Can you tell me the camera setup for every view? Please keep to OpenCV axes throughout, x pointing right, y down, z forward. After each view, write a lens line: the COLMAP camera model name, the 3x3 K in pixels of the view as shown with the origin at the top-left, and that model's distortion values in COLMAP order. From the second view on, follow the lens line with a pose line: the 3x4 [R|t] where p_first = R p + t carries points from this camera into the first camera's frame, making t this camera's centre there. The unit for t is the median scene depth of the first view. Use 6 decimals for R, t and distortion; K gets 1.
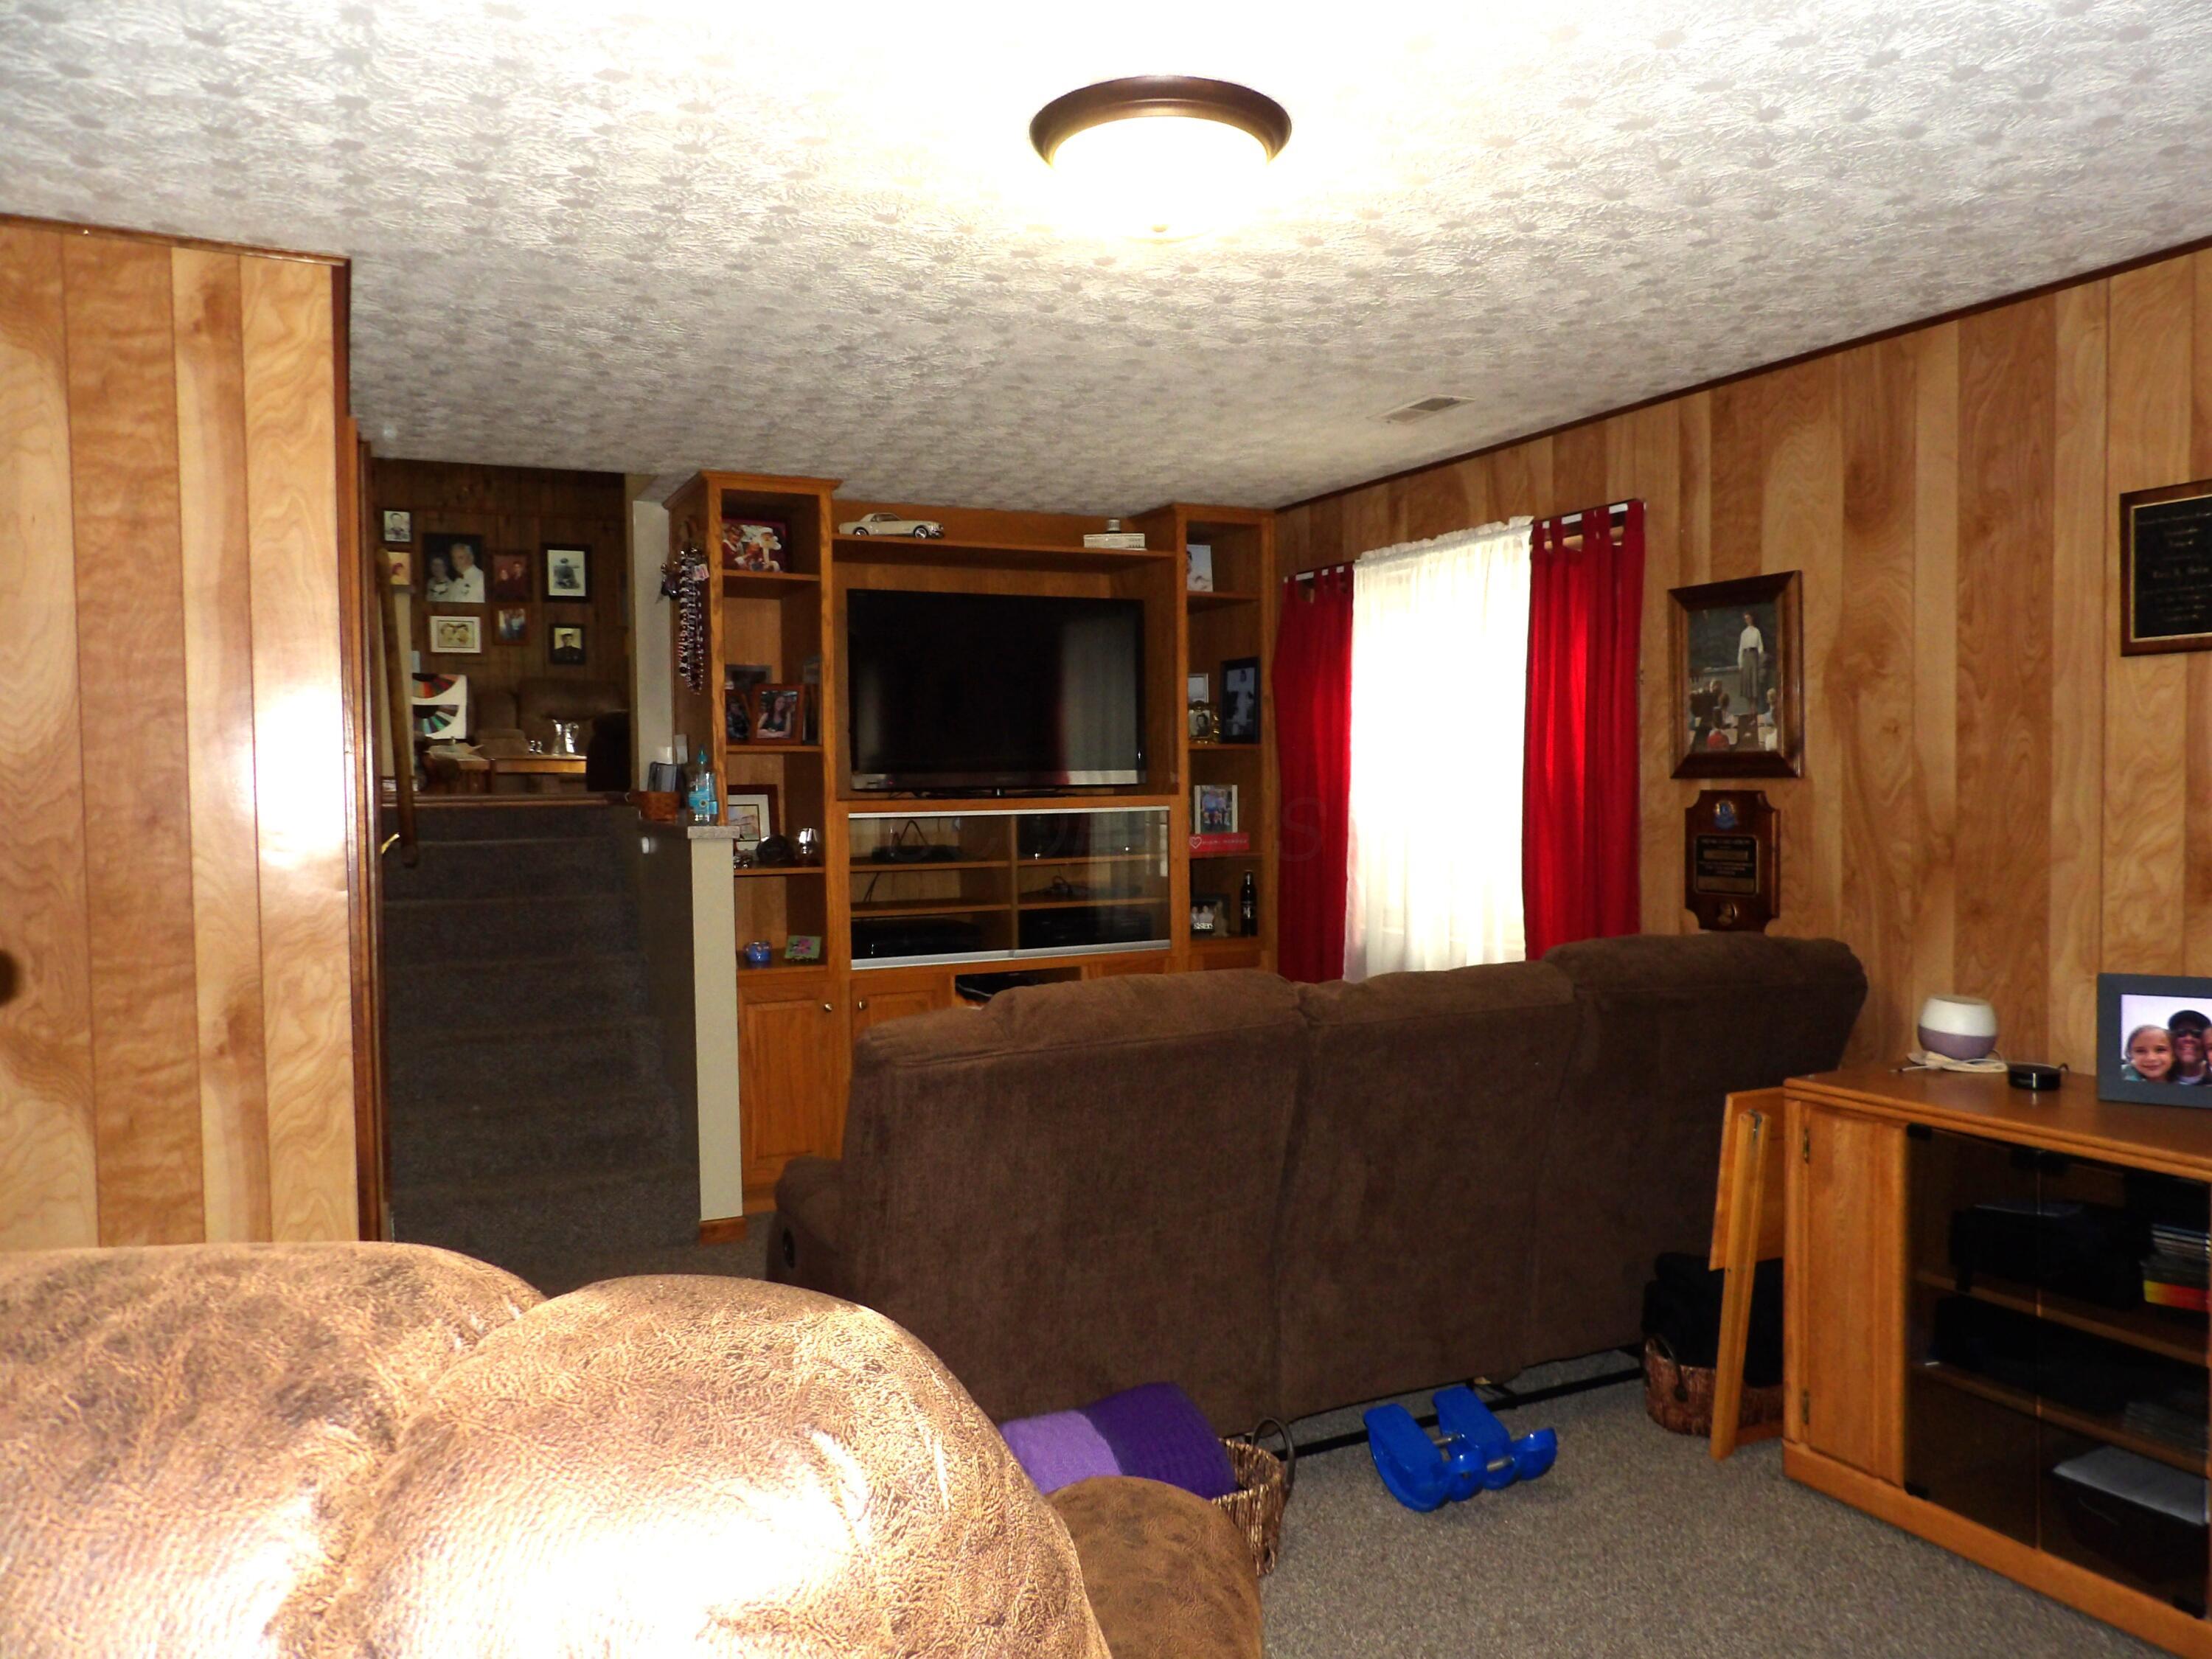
lens RADIAL K [[1594.9, 0, 1127.3], [0, 1594.9, 828.9], [0, 0, 1]] dist [-0.033054, 0.036964]
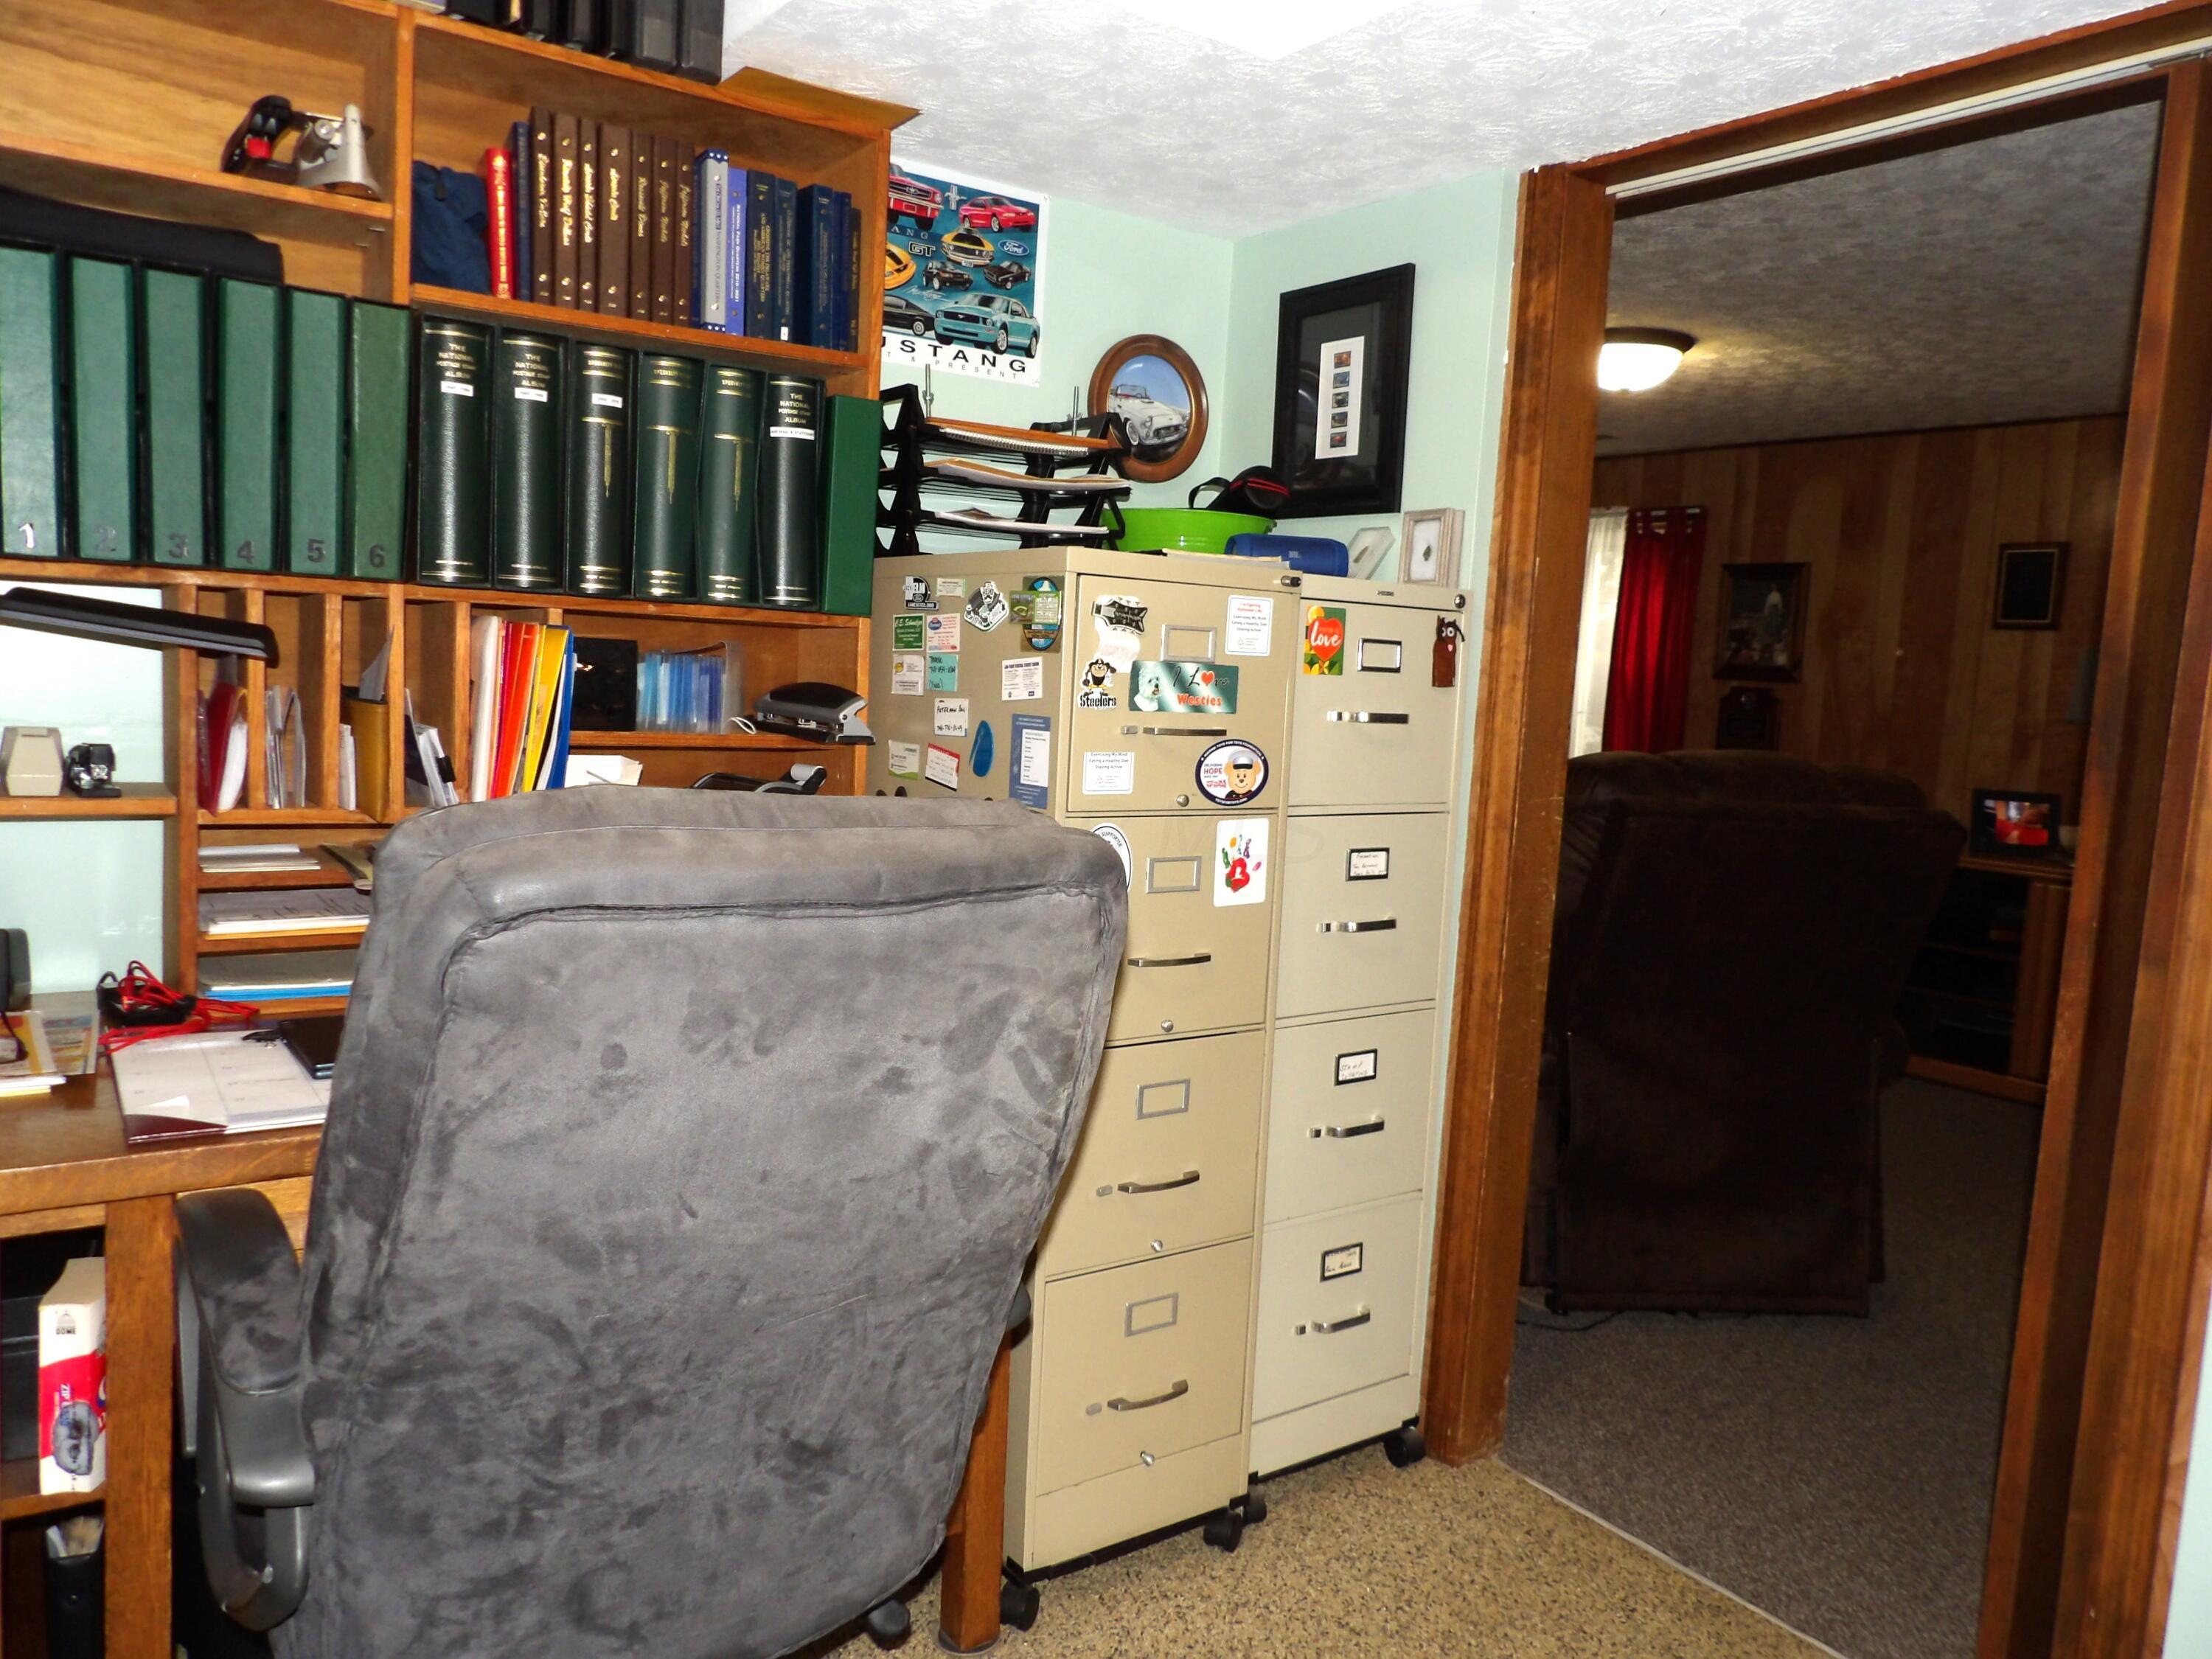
lens RADIAL K [[1594.9, 0, 1125.1], [0, 1594.9, 831.3], [0, 0, 1]] dist [-0.033054, 0.036964]
pose [[0.985686, 0.046844, 0.161953, -0.641229], [-0.059448, 0.995494, 0.073872, 0.050600], [-0.157763, -0.082443, 0.984029, -0.674445]]
